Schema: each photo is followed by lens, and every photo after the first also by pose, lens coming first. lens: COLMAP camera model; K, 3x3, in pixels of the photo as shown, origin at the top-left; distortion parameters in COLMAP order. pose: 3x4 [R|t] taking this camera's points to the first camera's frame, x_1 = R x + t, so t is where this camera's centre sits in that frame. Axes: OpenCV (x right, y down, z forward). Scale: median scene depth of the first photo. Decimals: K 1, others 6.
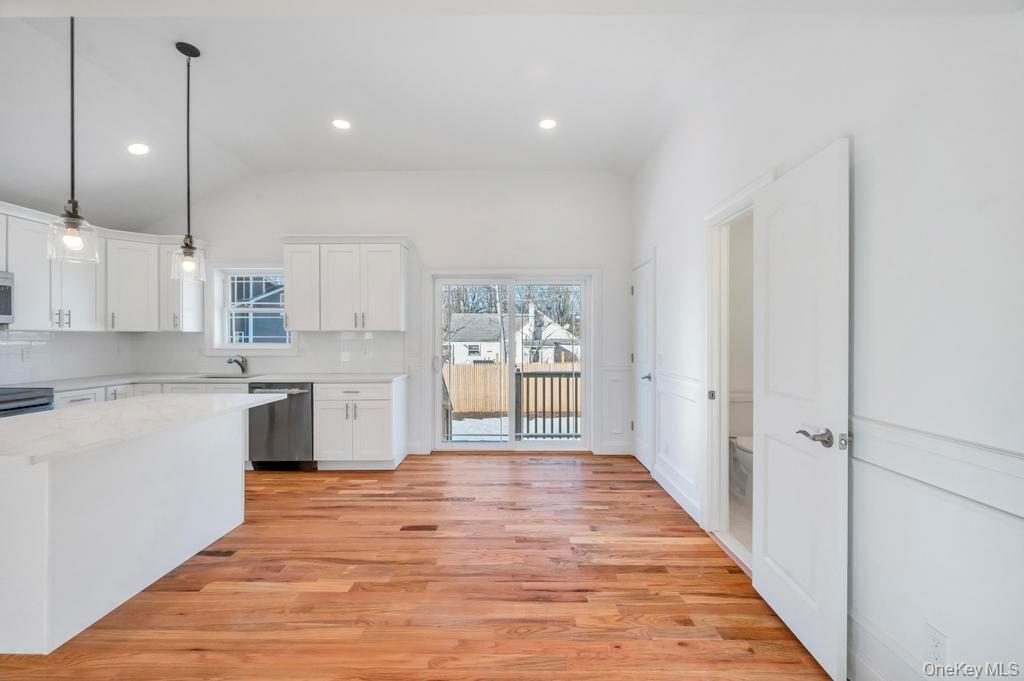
lens RADIAL K [[409.1, 0, 514.8], [0, 409.1, 337.6], [0, 0, 1]] dist [-0.002838, 0.000255]
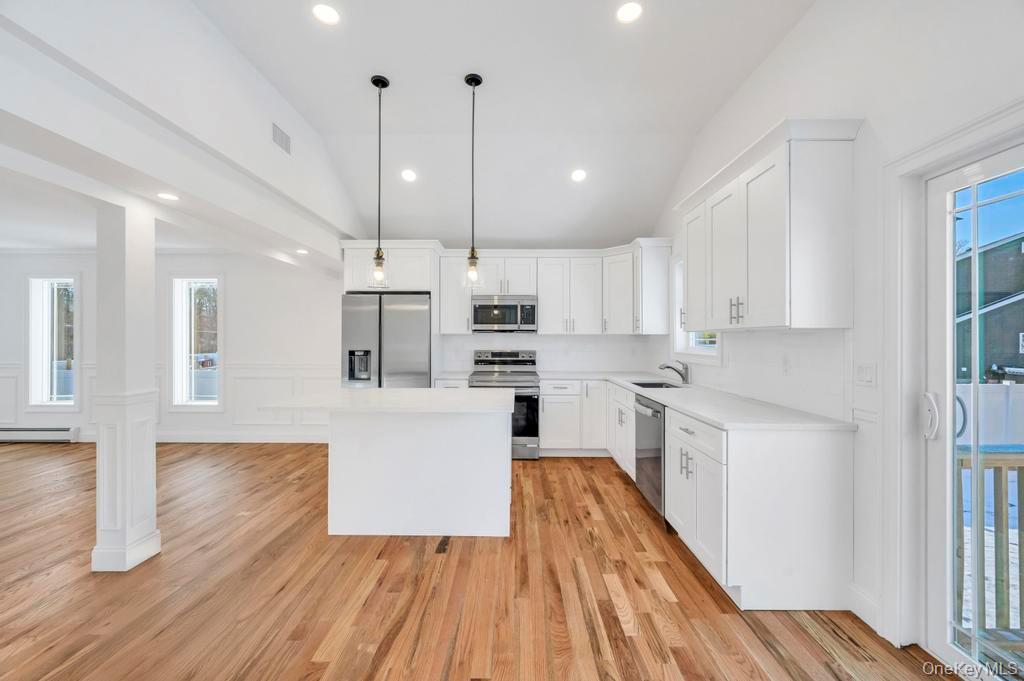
lens RADIAL K [[409.1, 0, 509.9], [0, 409.1, 336.1], [0, 0, 1]] dist [-0.002838, 0.000255]
pose [[-0.006993, -0.006923, -0.999952, 0.223674], [-0.003412, 0.999970, -0.006899, -0.001927], [0.999970, 0.003364, -0.007016, 0.810049]]
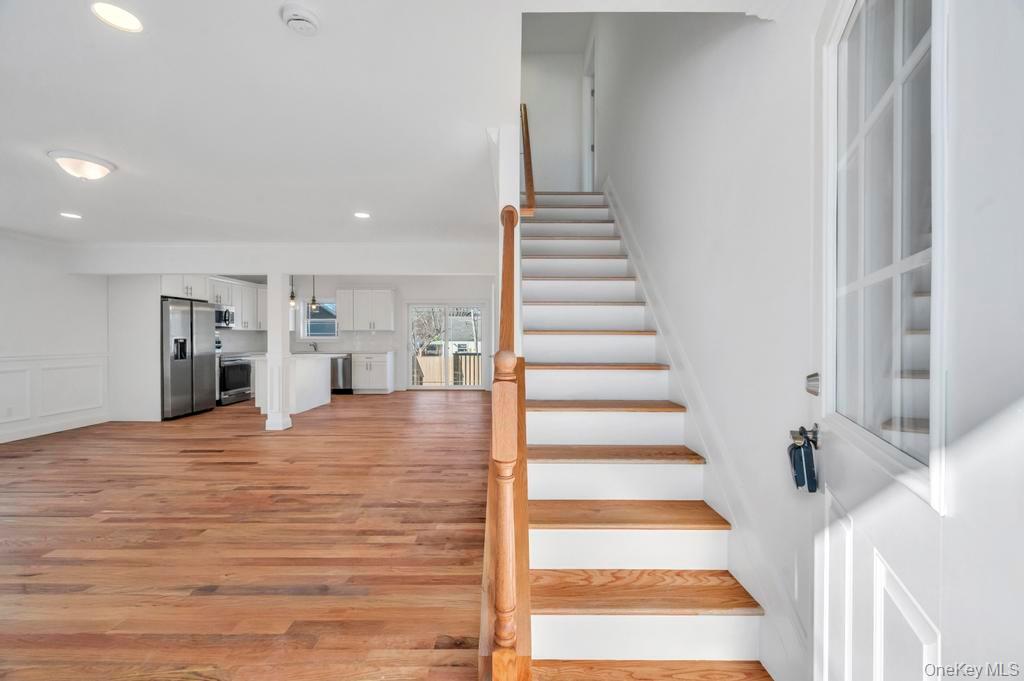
lens RADIAL K [[409.1, 0, 515.8], [0, 409.1, 343.1], [0, 0, 1]] dist [-0.002838, 0.000255]
pose [[1.000000, 0.000771, 0.000288, 0.435147], [-0.000773, 0.999946, 0.010316, 0.031629], [-0.000280, -0.010316, 0.999947, -1.333226]]
